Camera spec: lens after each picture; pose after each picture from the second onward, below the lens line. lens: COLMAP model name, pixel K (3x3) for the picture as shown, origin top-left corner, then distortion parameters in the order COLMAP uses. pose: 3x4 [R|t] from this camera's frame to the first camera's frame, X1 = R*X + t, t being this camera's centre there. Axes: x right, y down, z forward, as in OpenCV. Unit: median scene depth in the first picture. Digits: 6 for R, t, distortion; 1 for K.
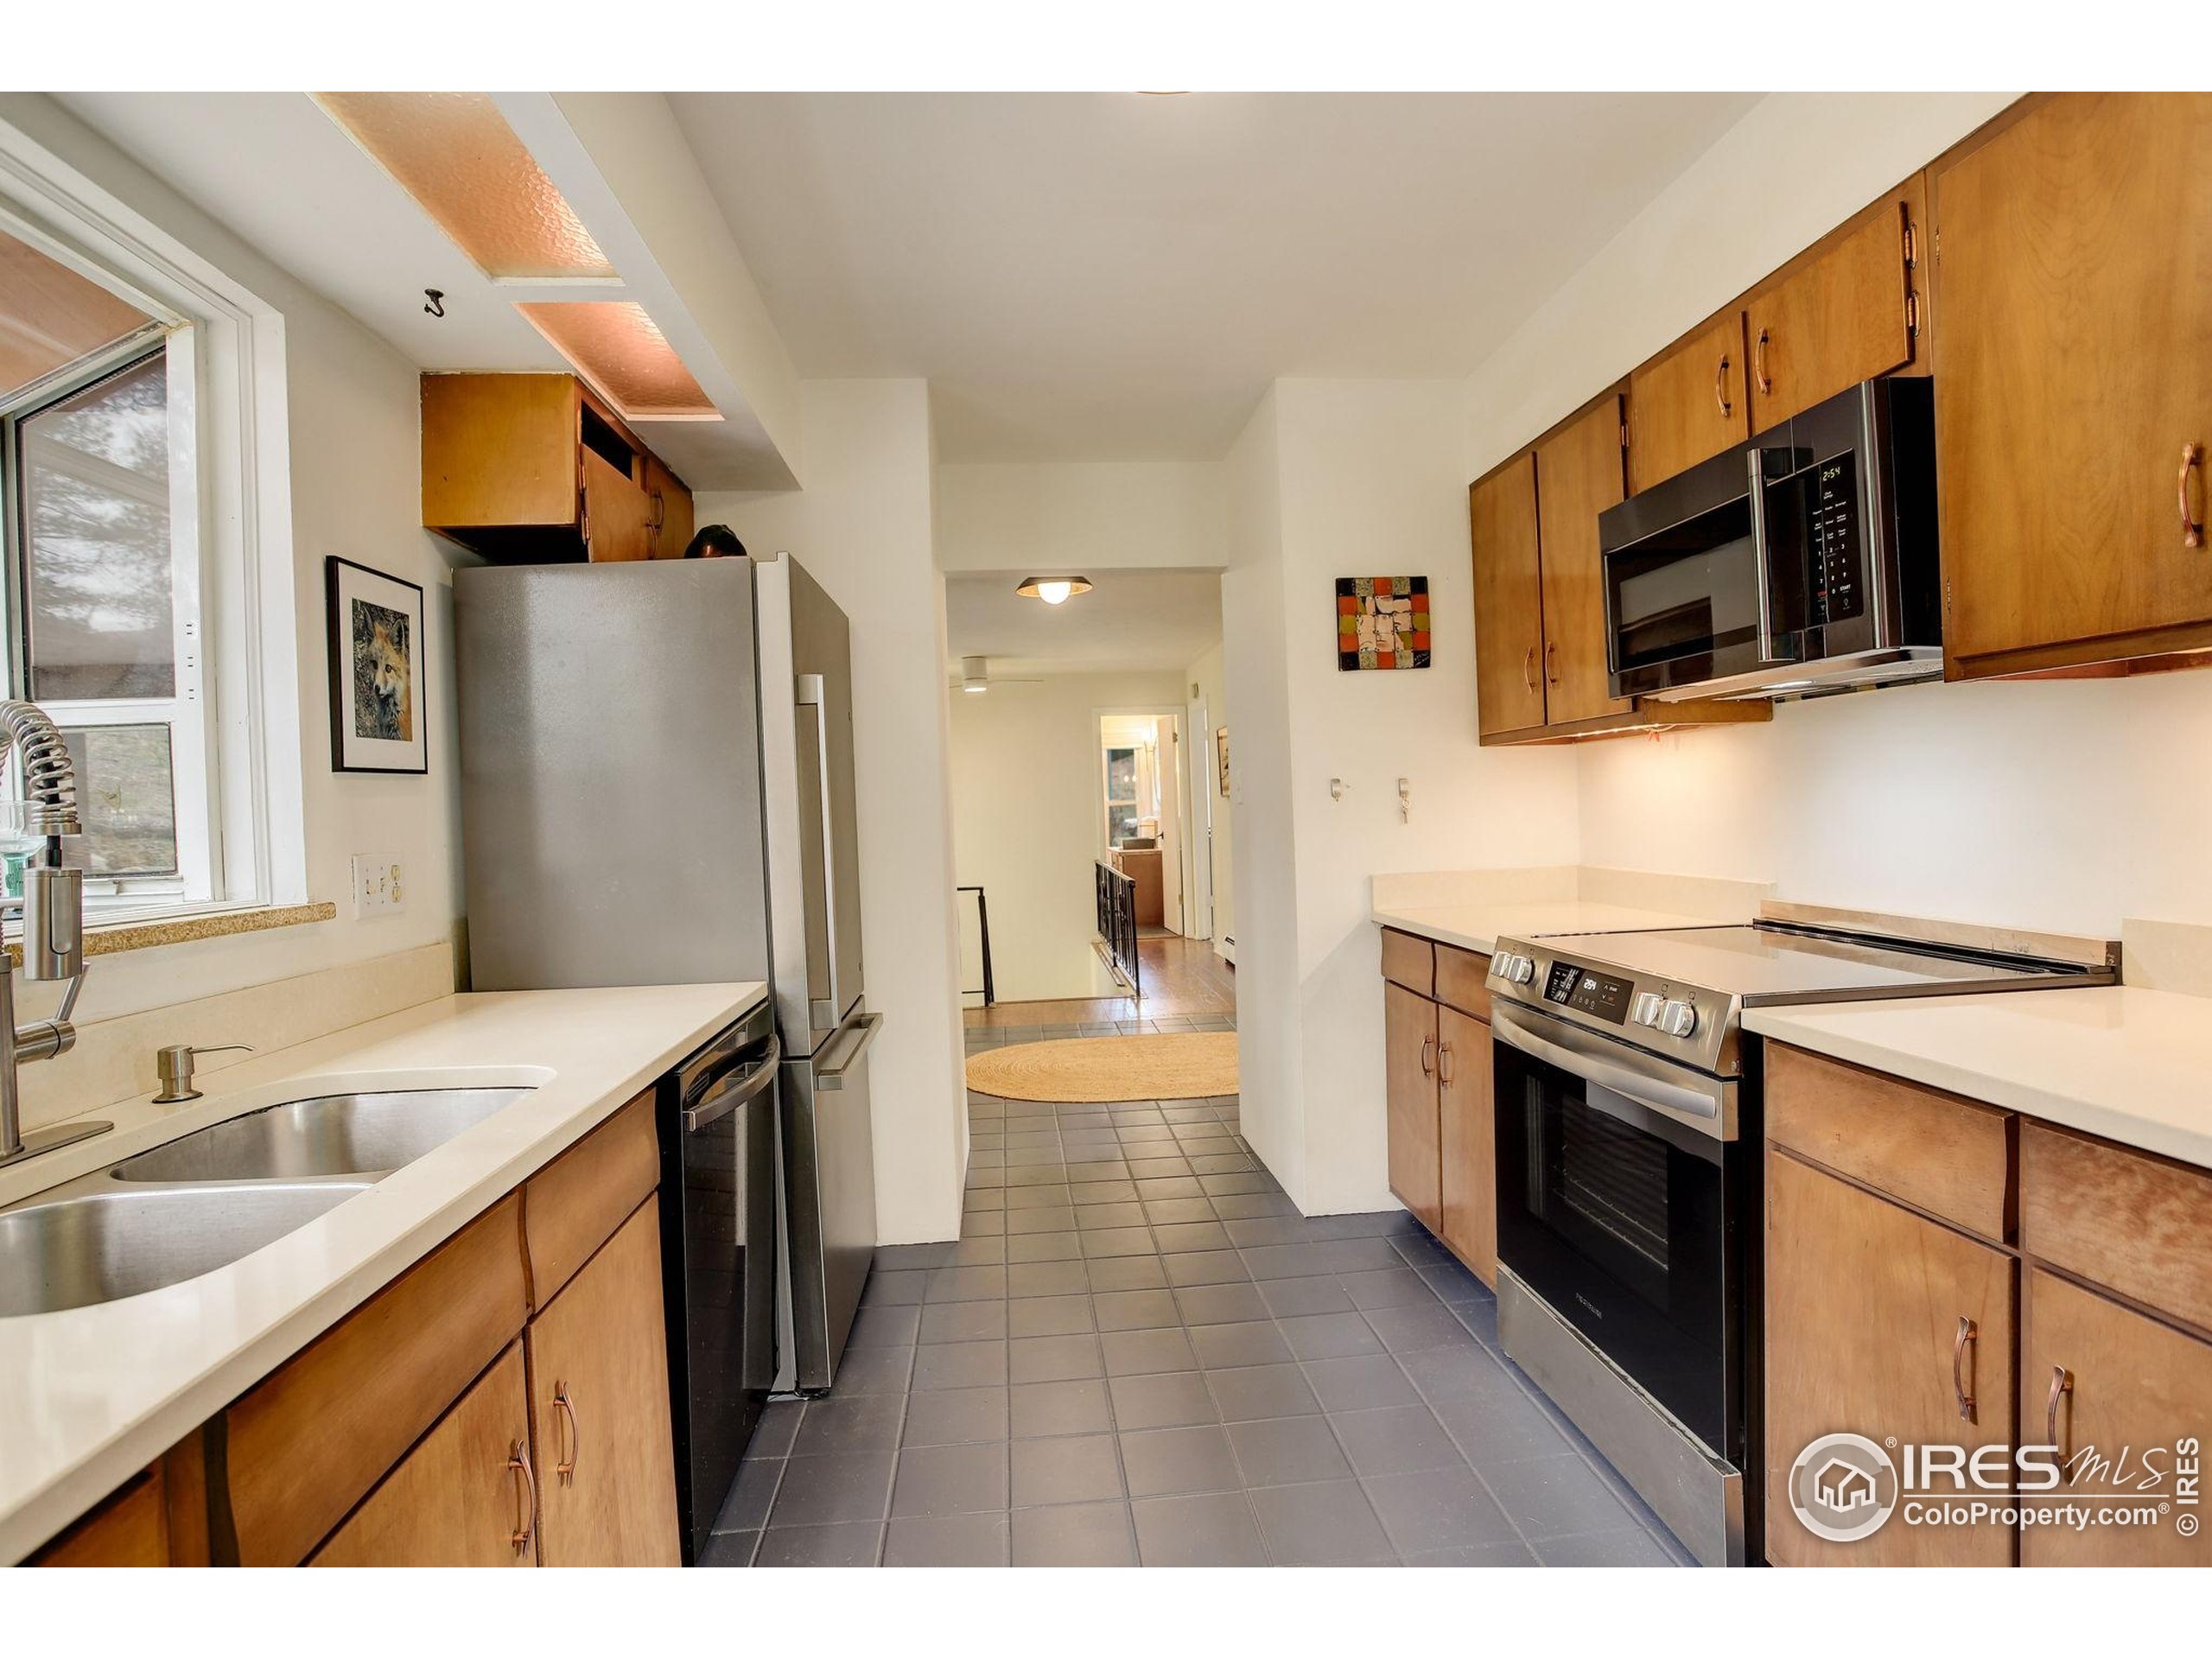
lens RADIAL K [[1092.2, 0, 1098.1], [0, 1092.2, 830.9], [0, 0, 1]] dist [-0.053406, 0.013272]
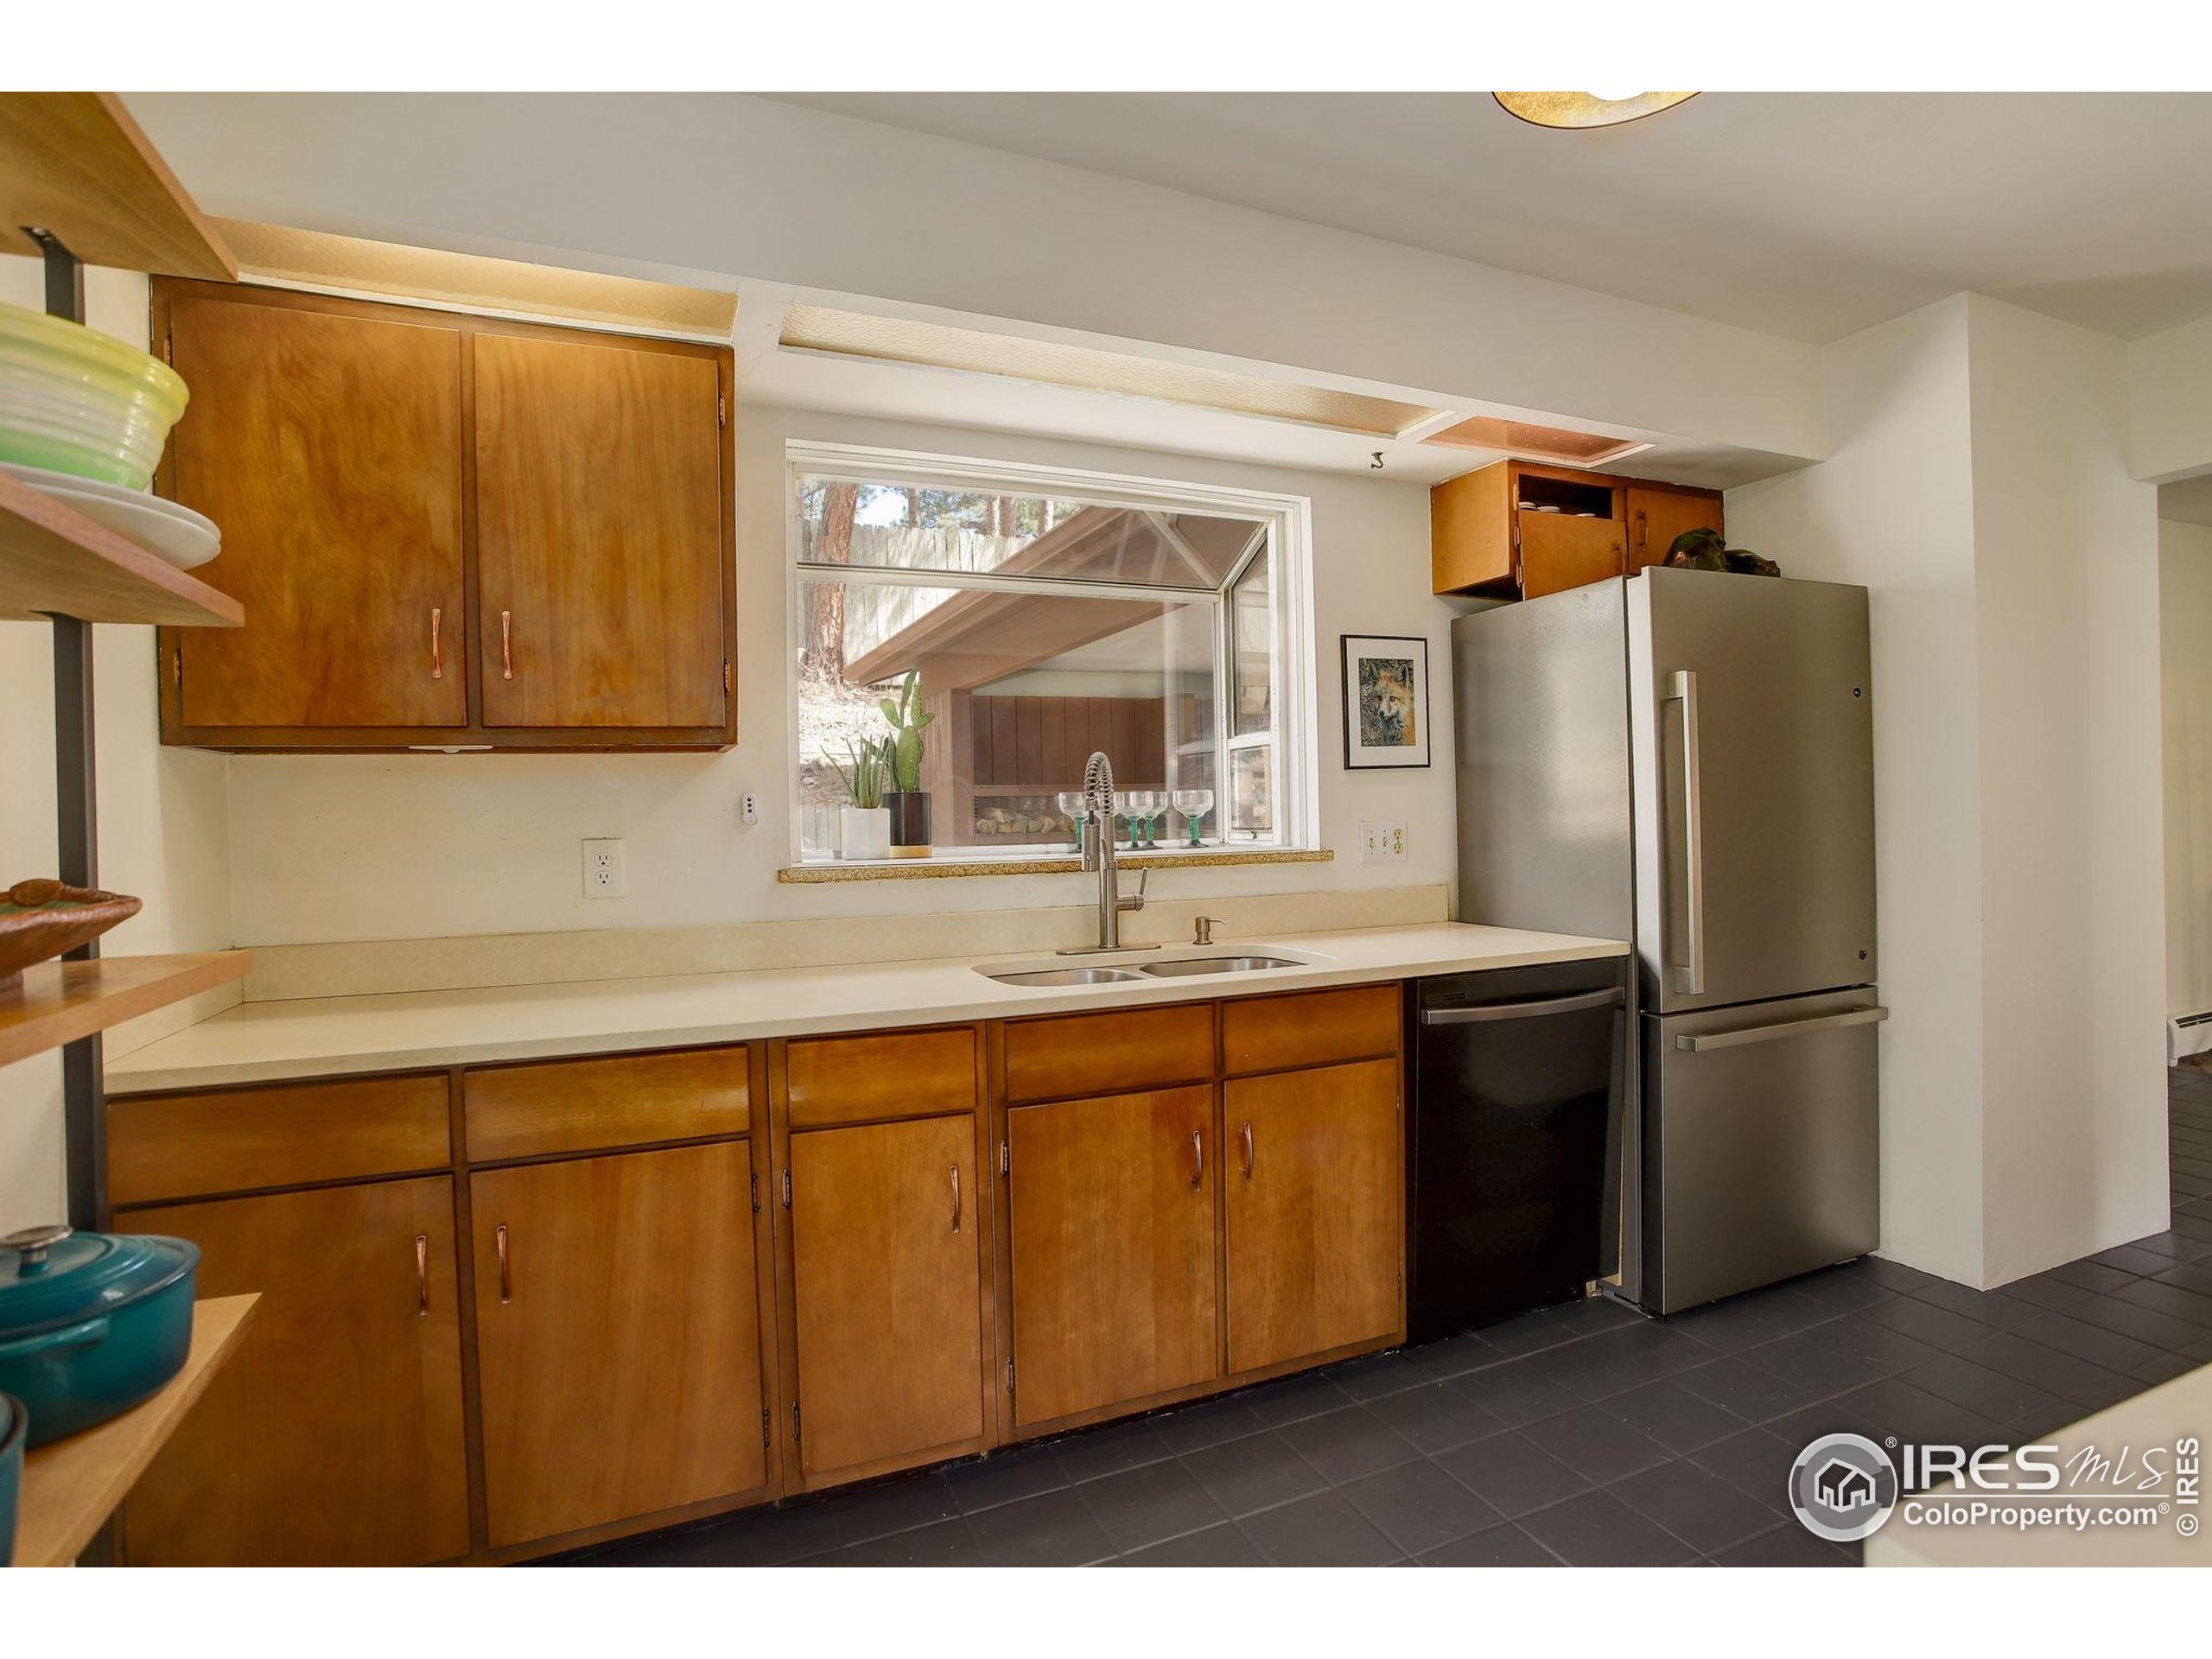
lens RADIAL K [[1092.2, 0, 1101.0], [0, 1092.2, 824.8], [0, 0, 1]] dist [-0.053406, 0.013272]
pose [[0.334181, 0.035061, -0.941857, 0.664017], [-0.007303, 0.999374, 0.034612, -0.024695], [0.942481, -0.004689, 0.334228, 0.098592]]
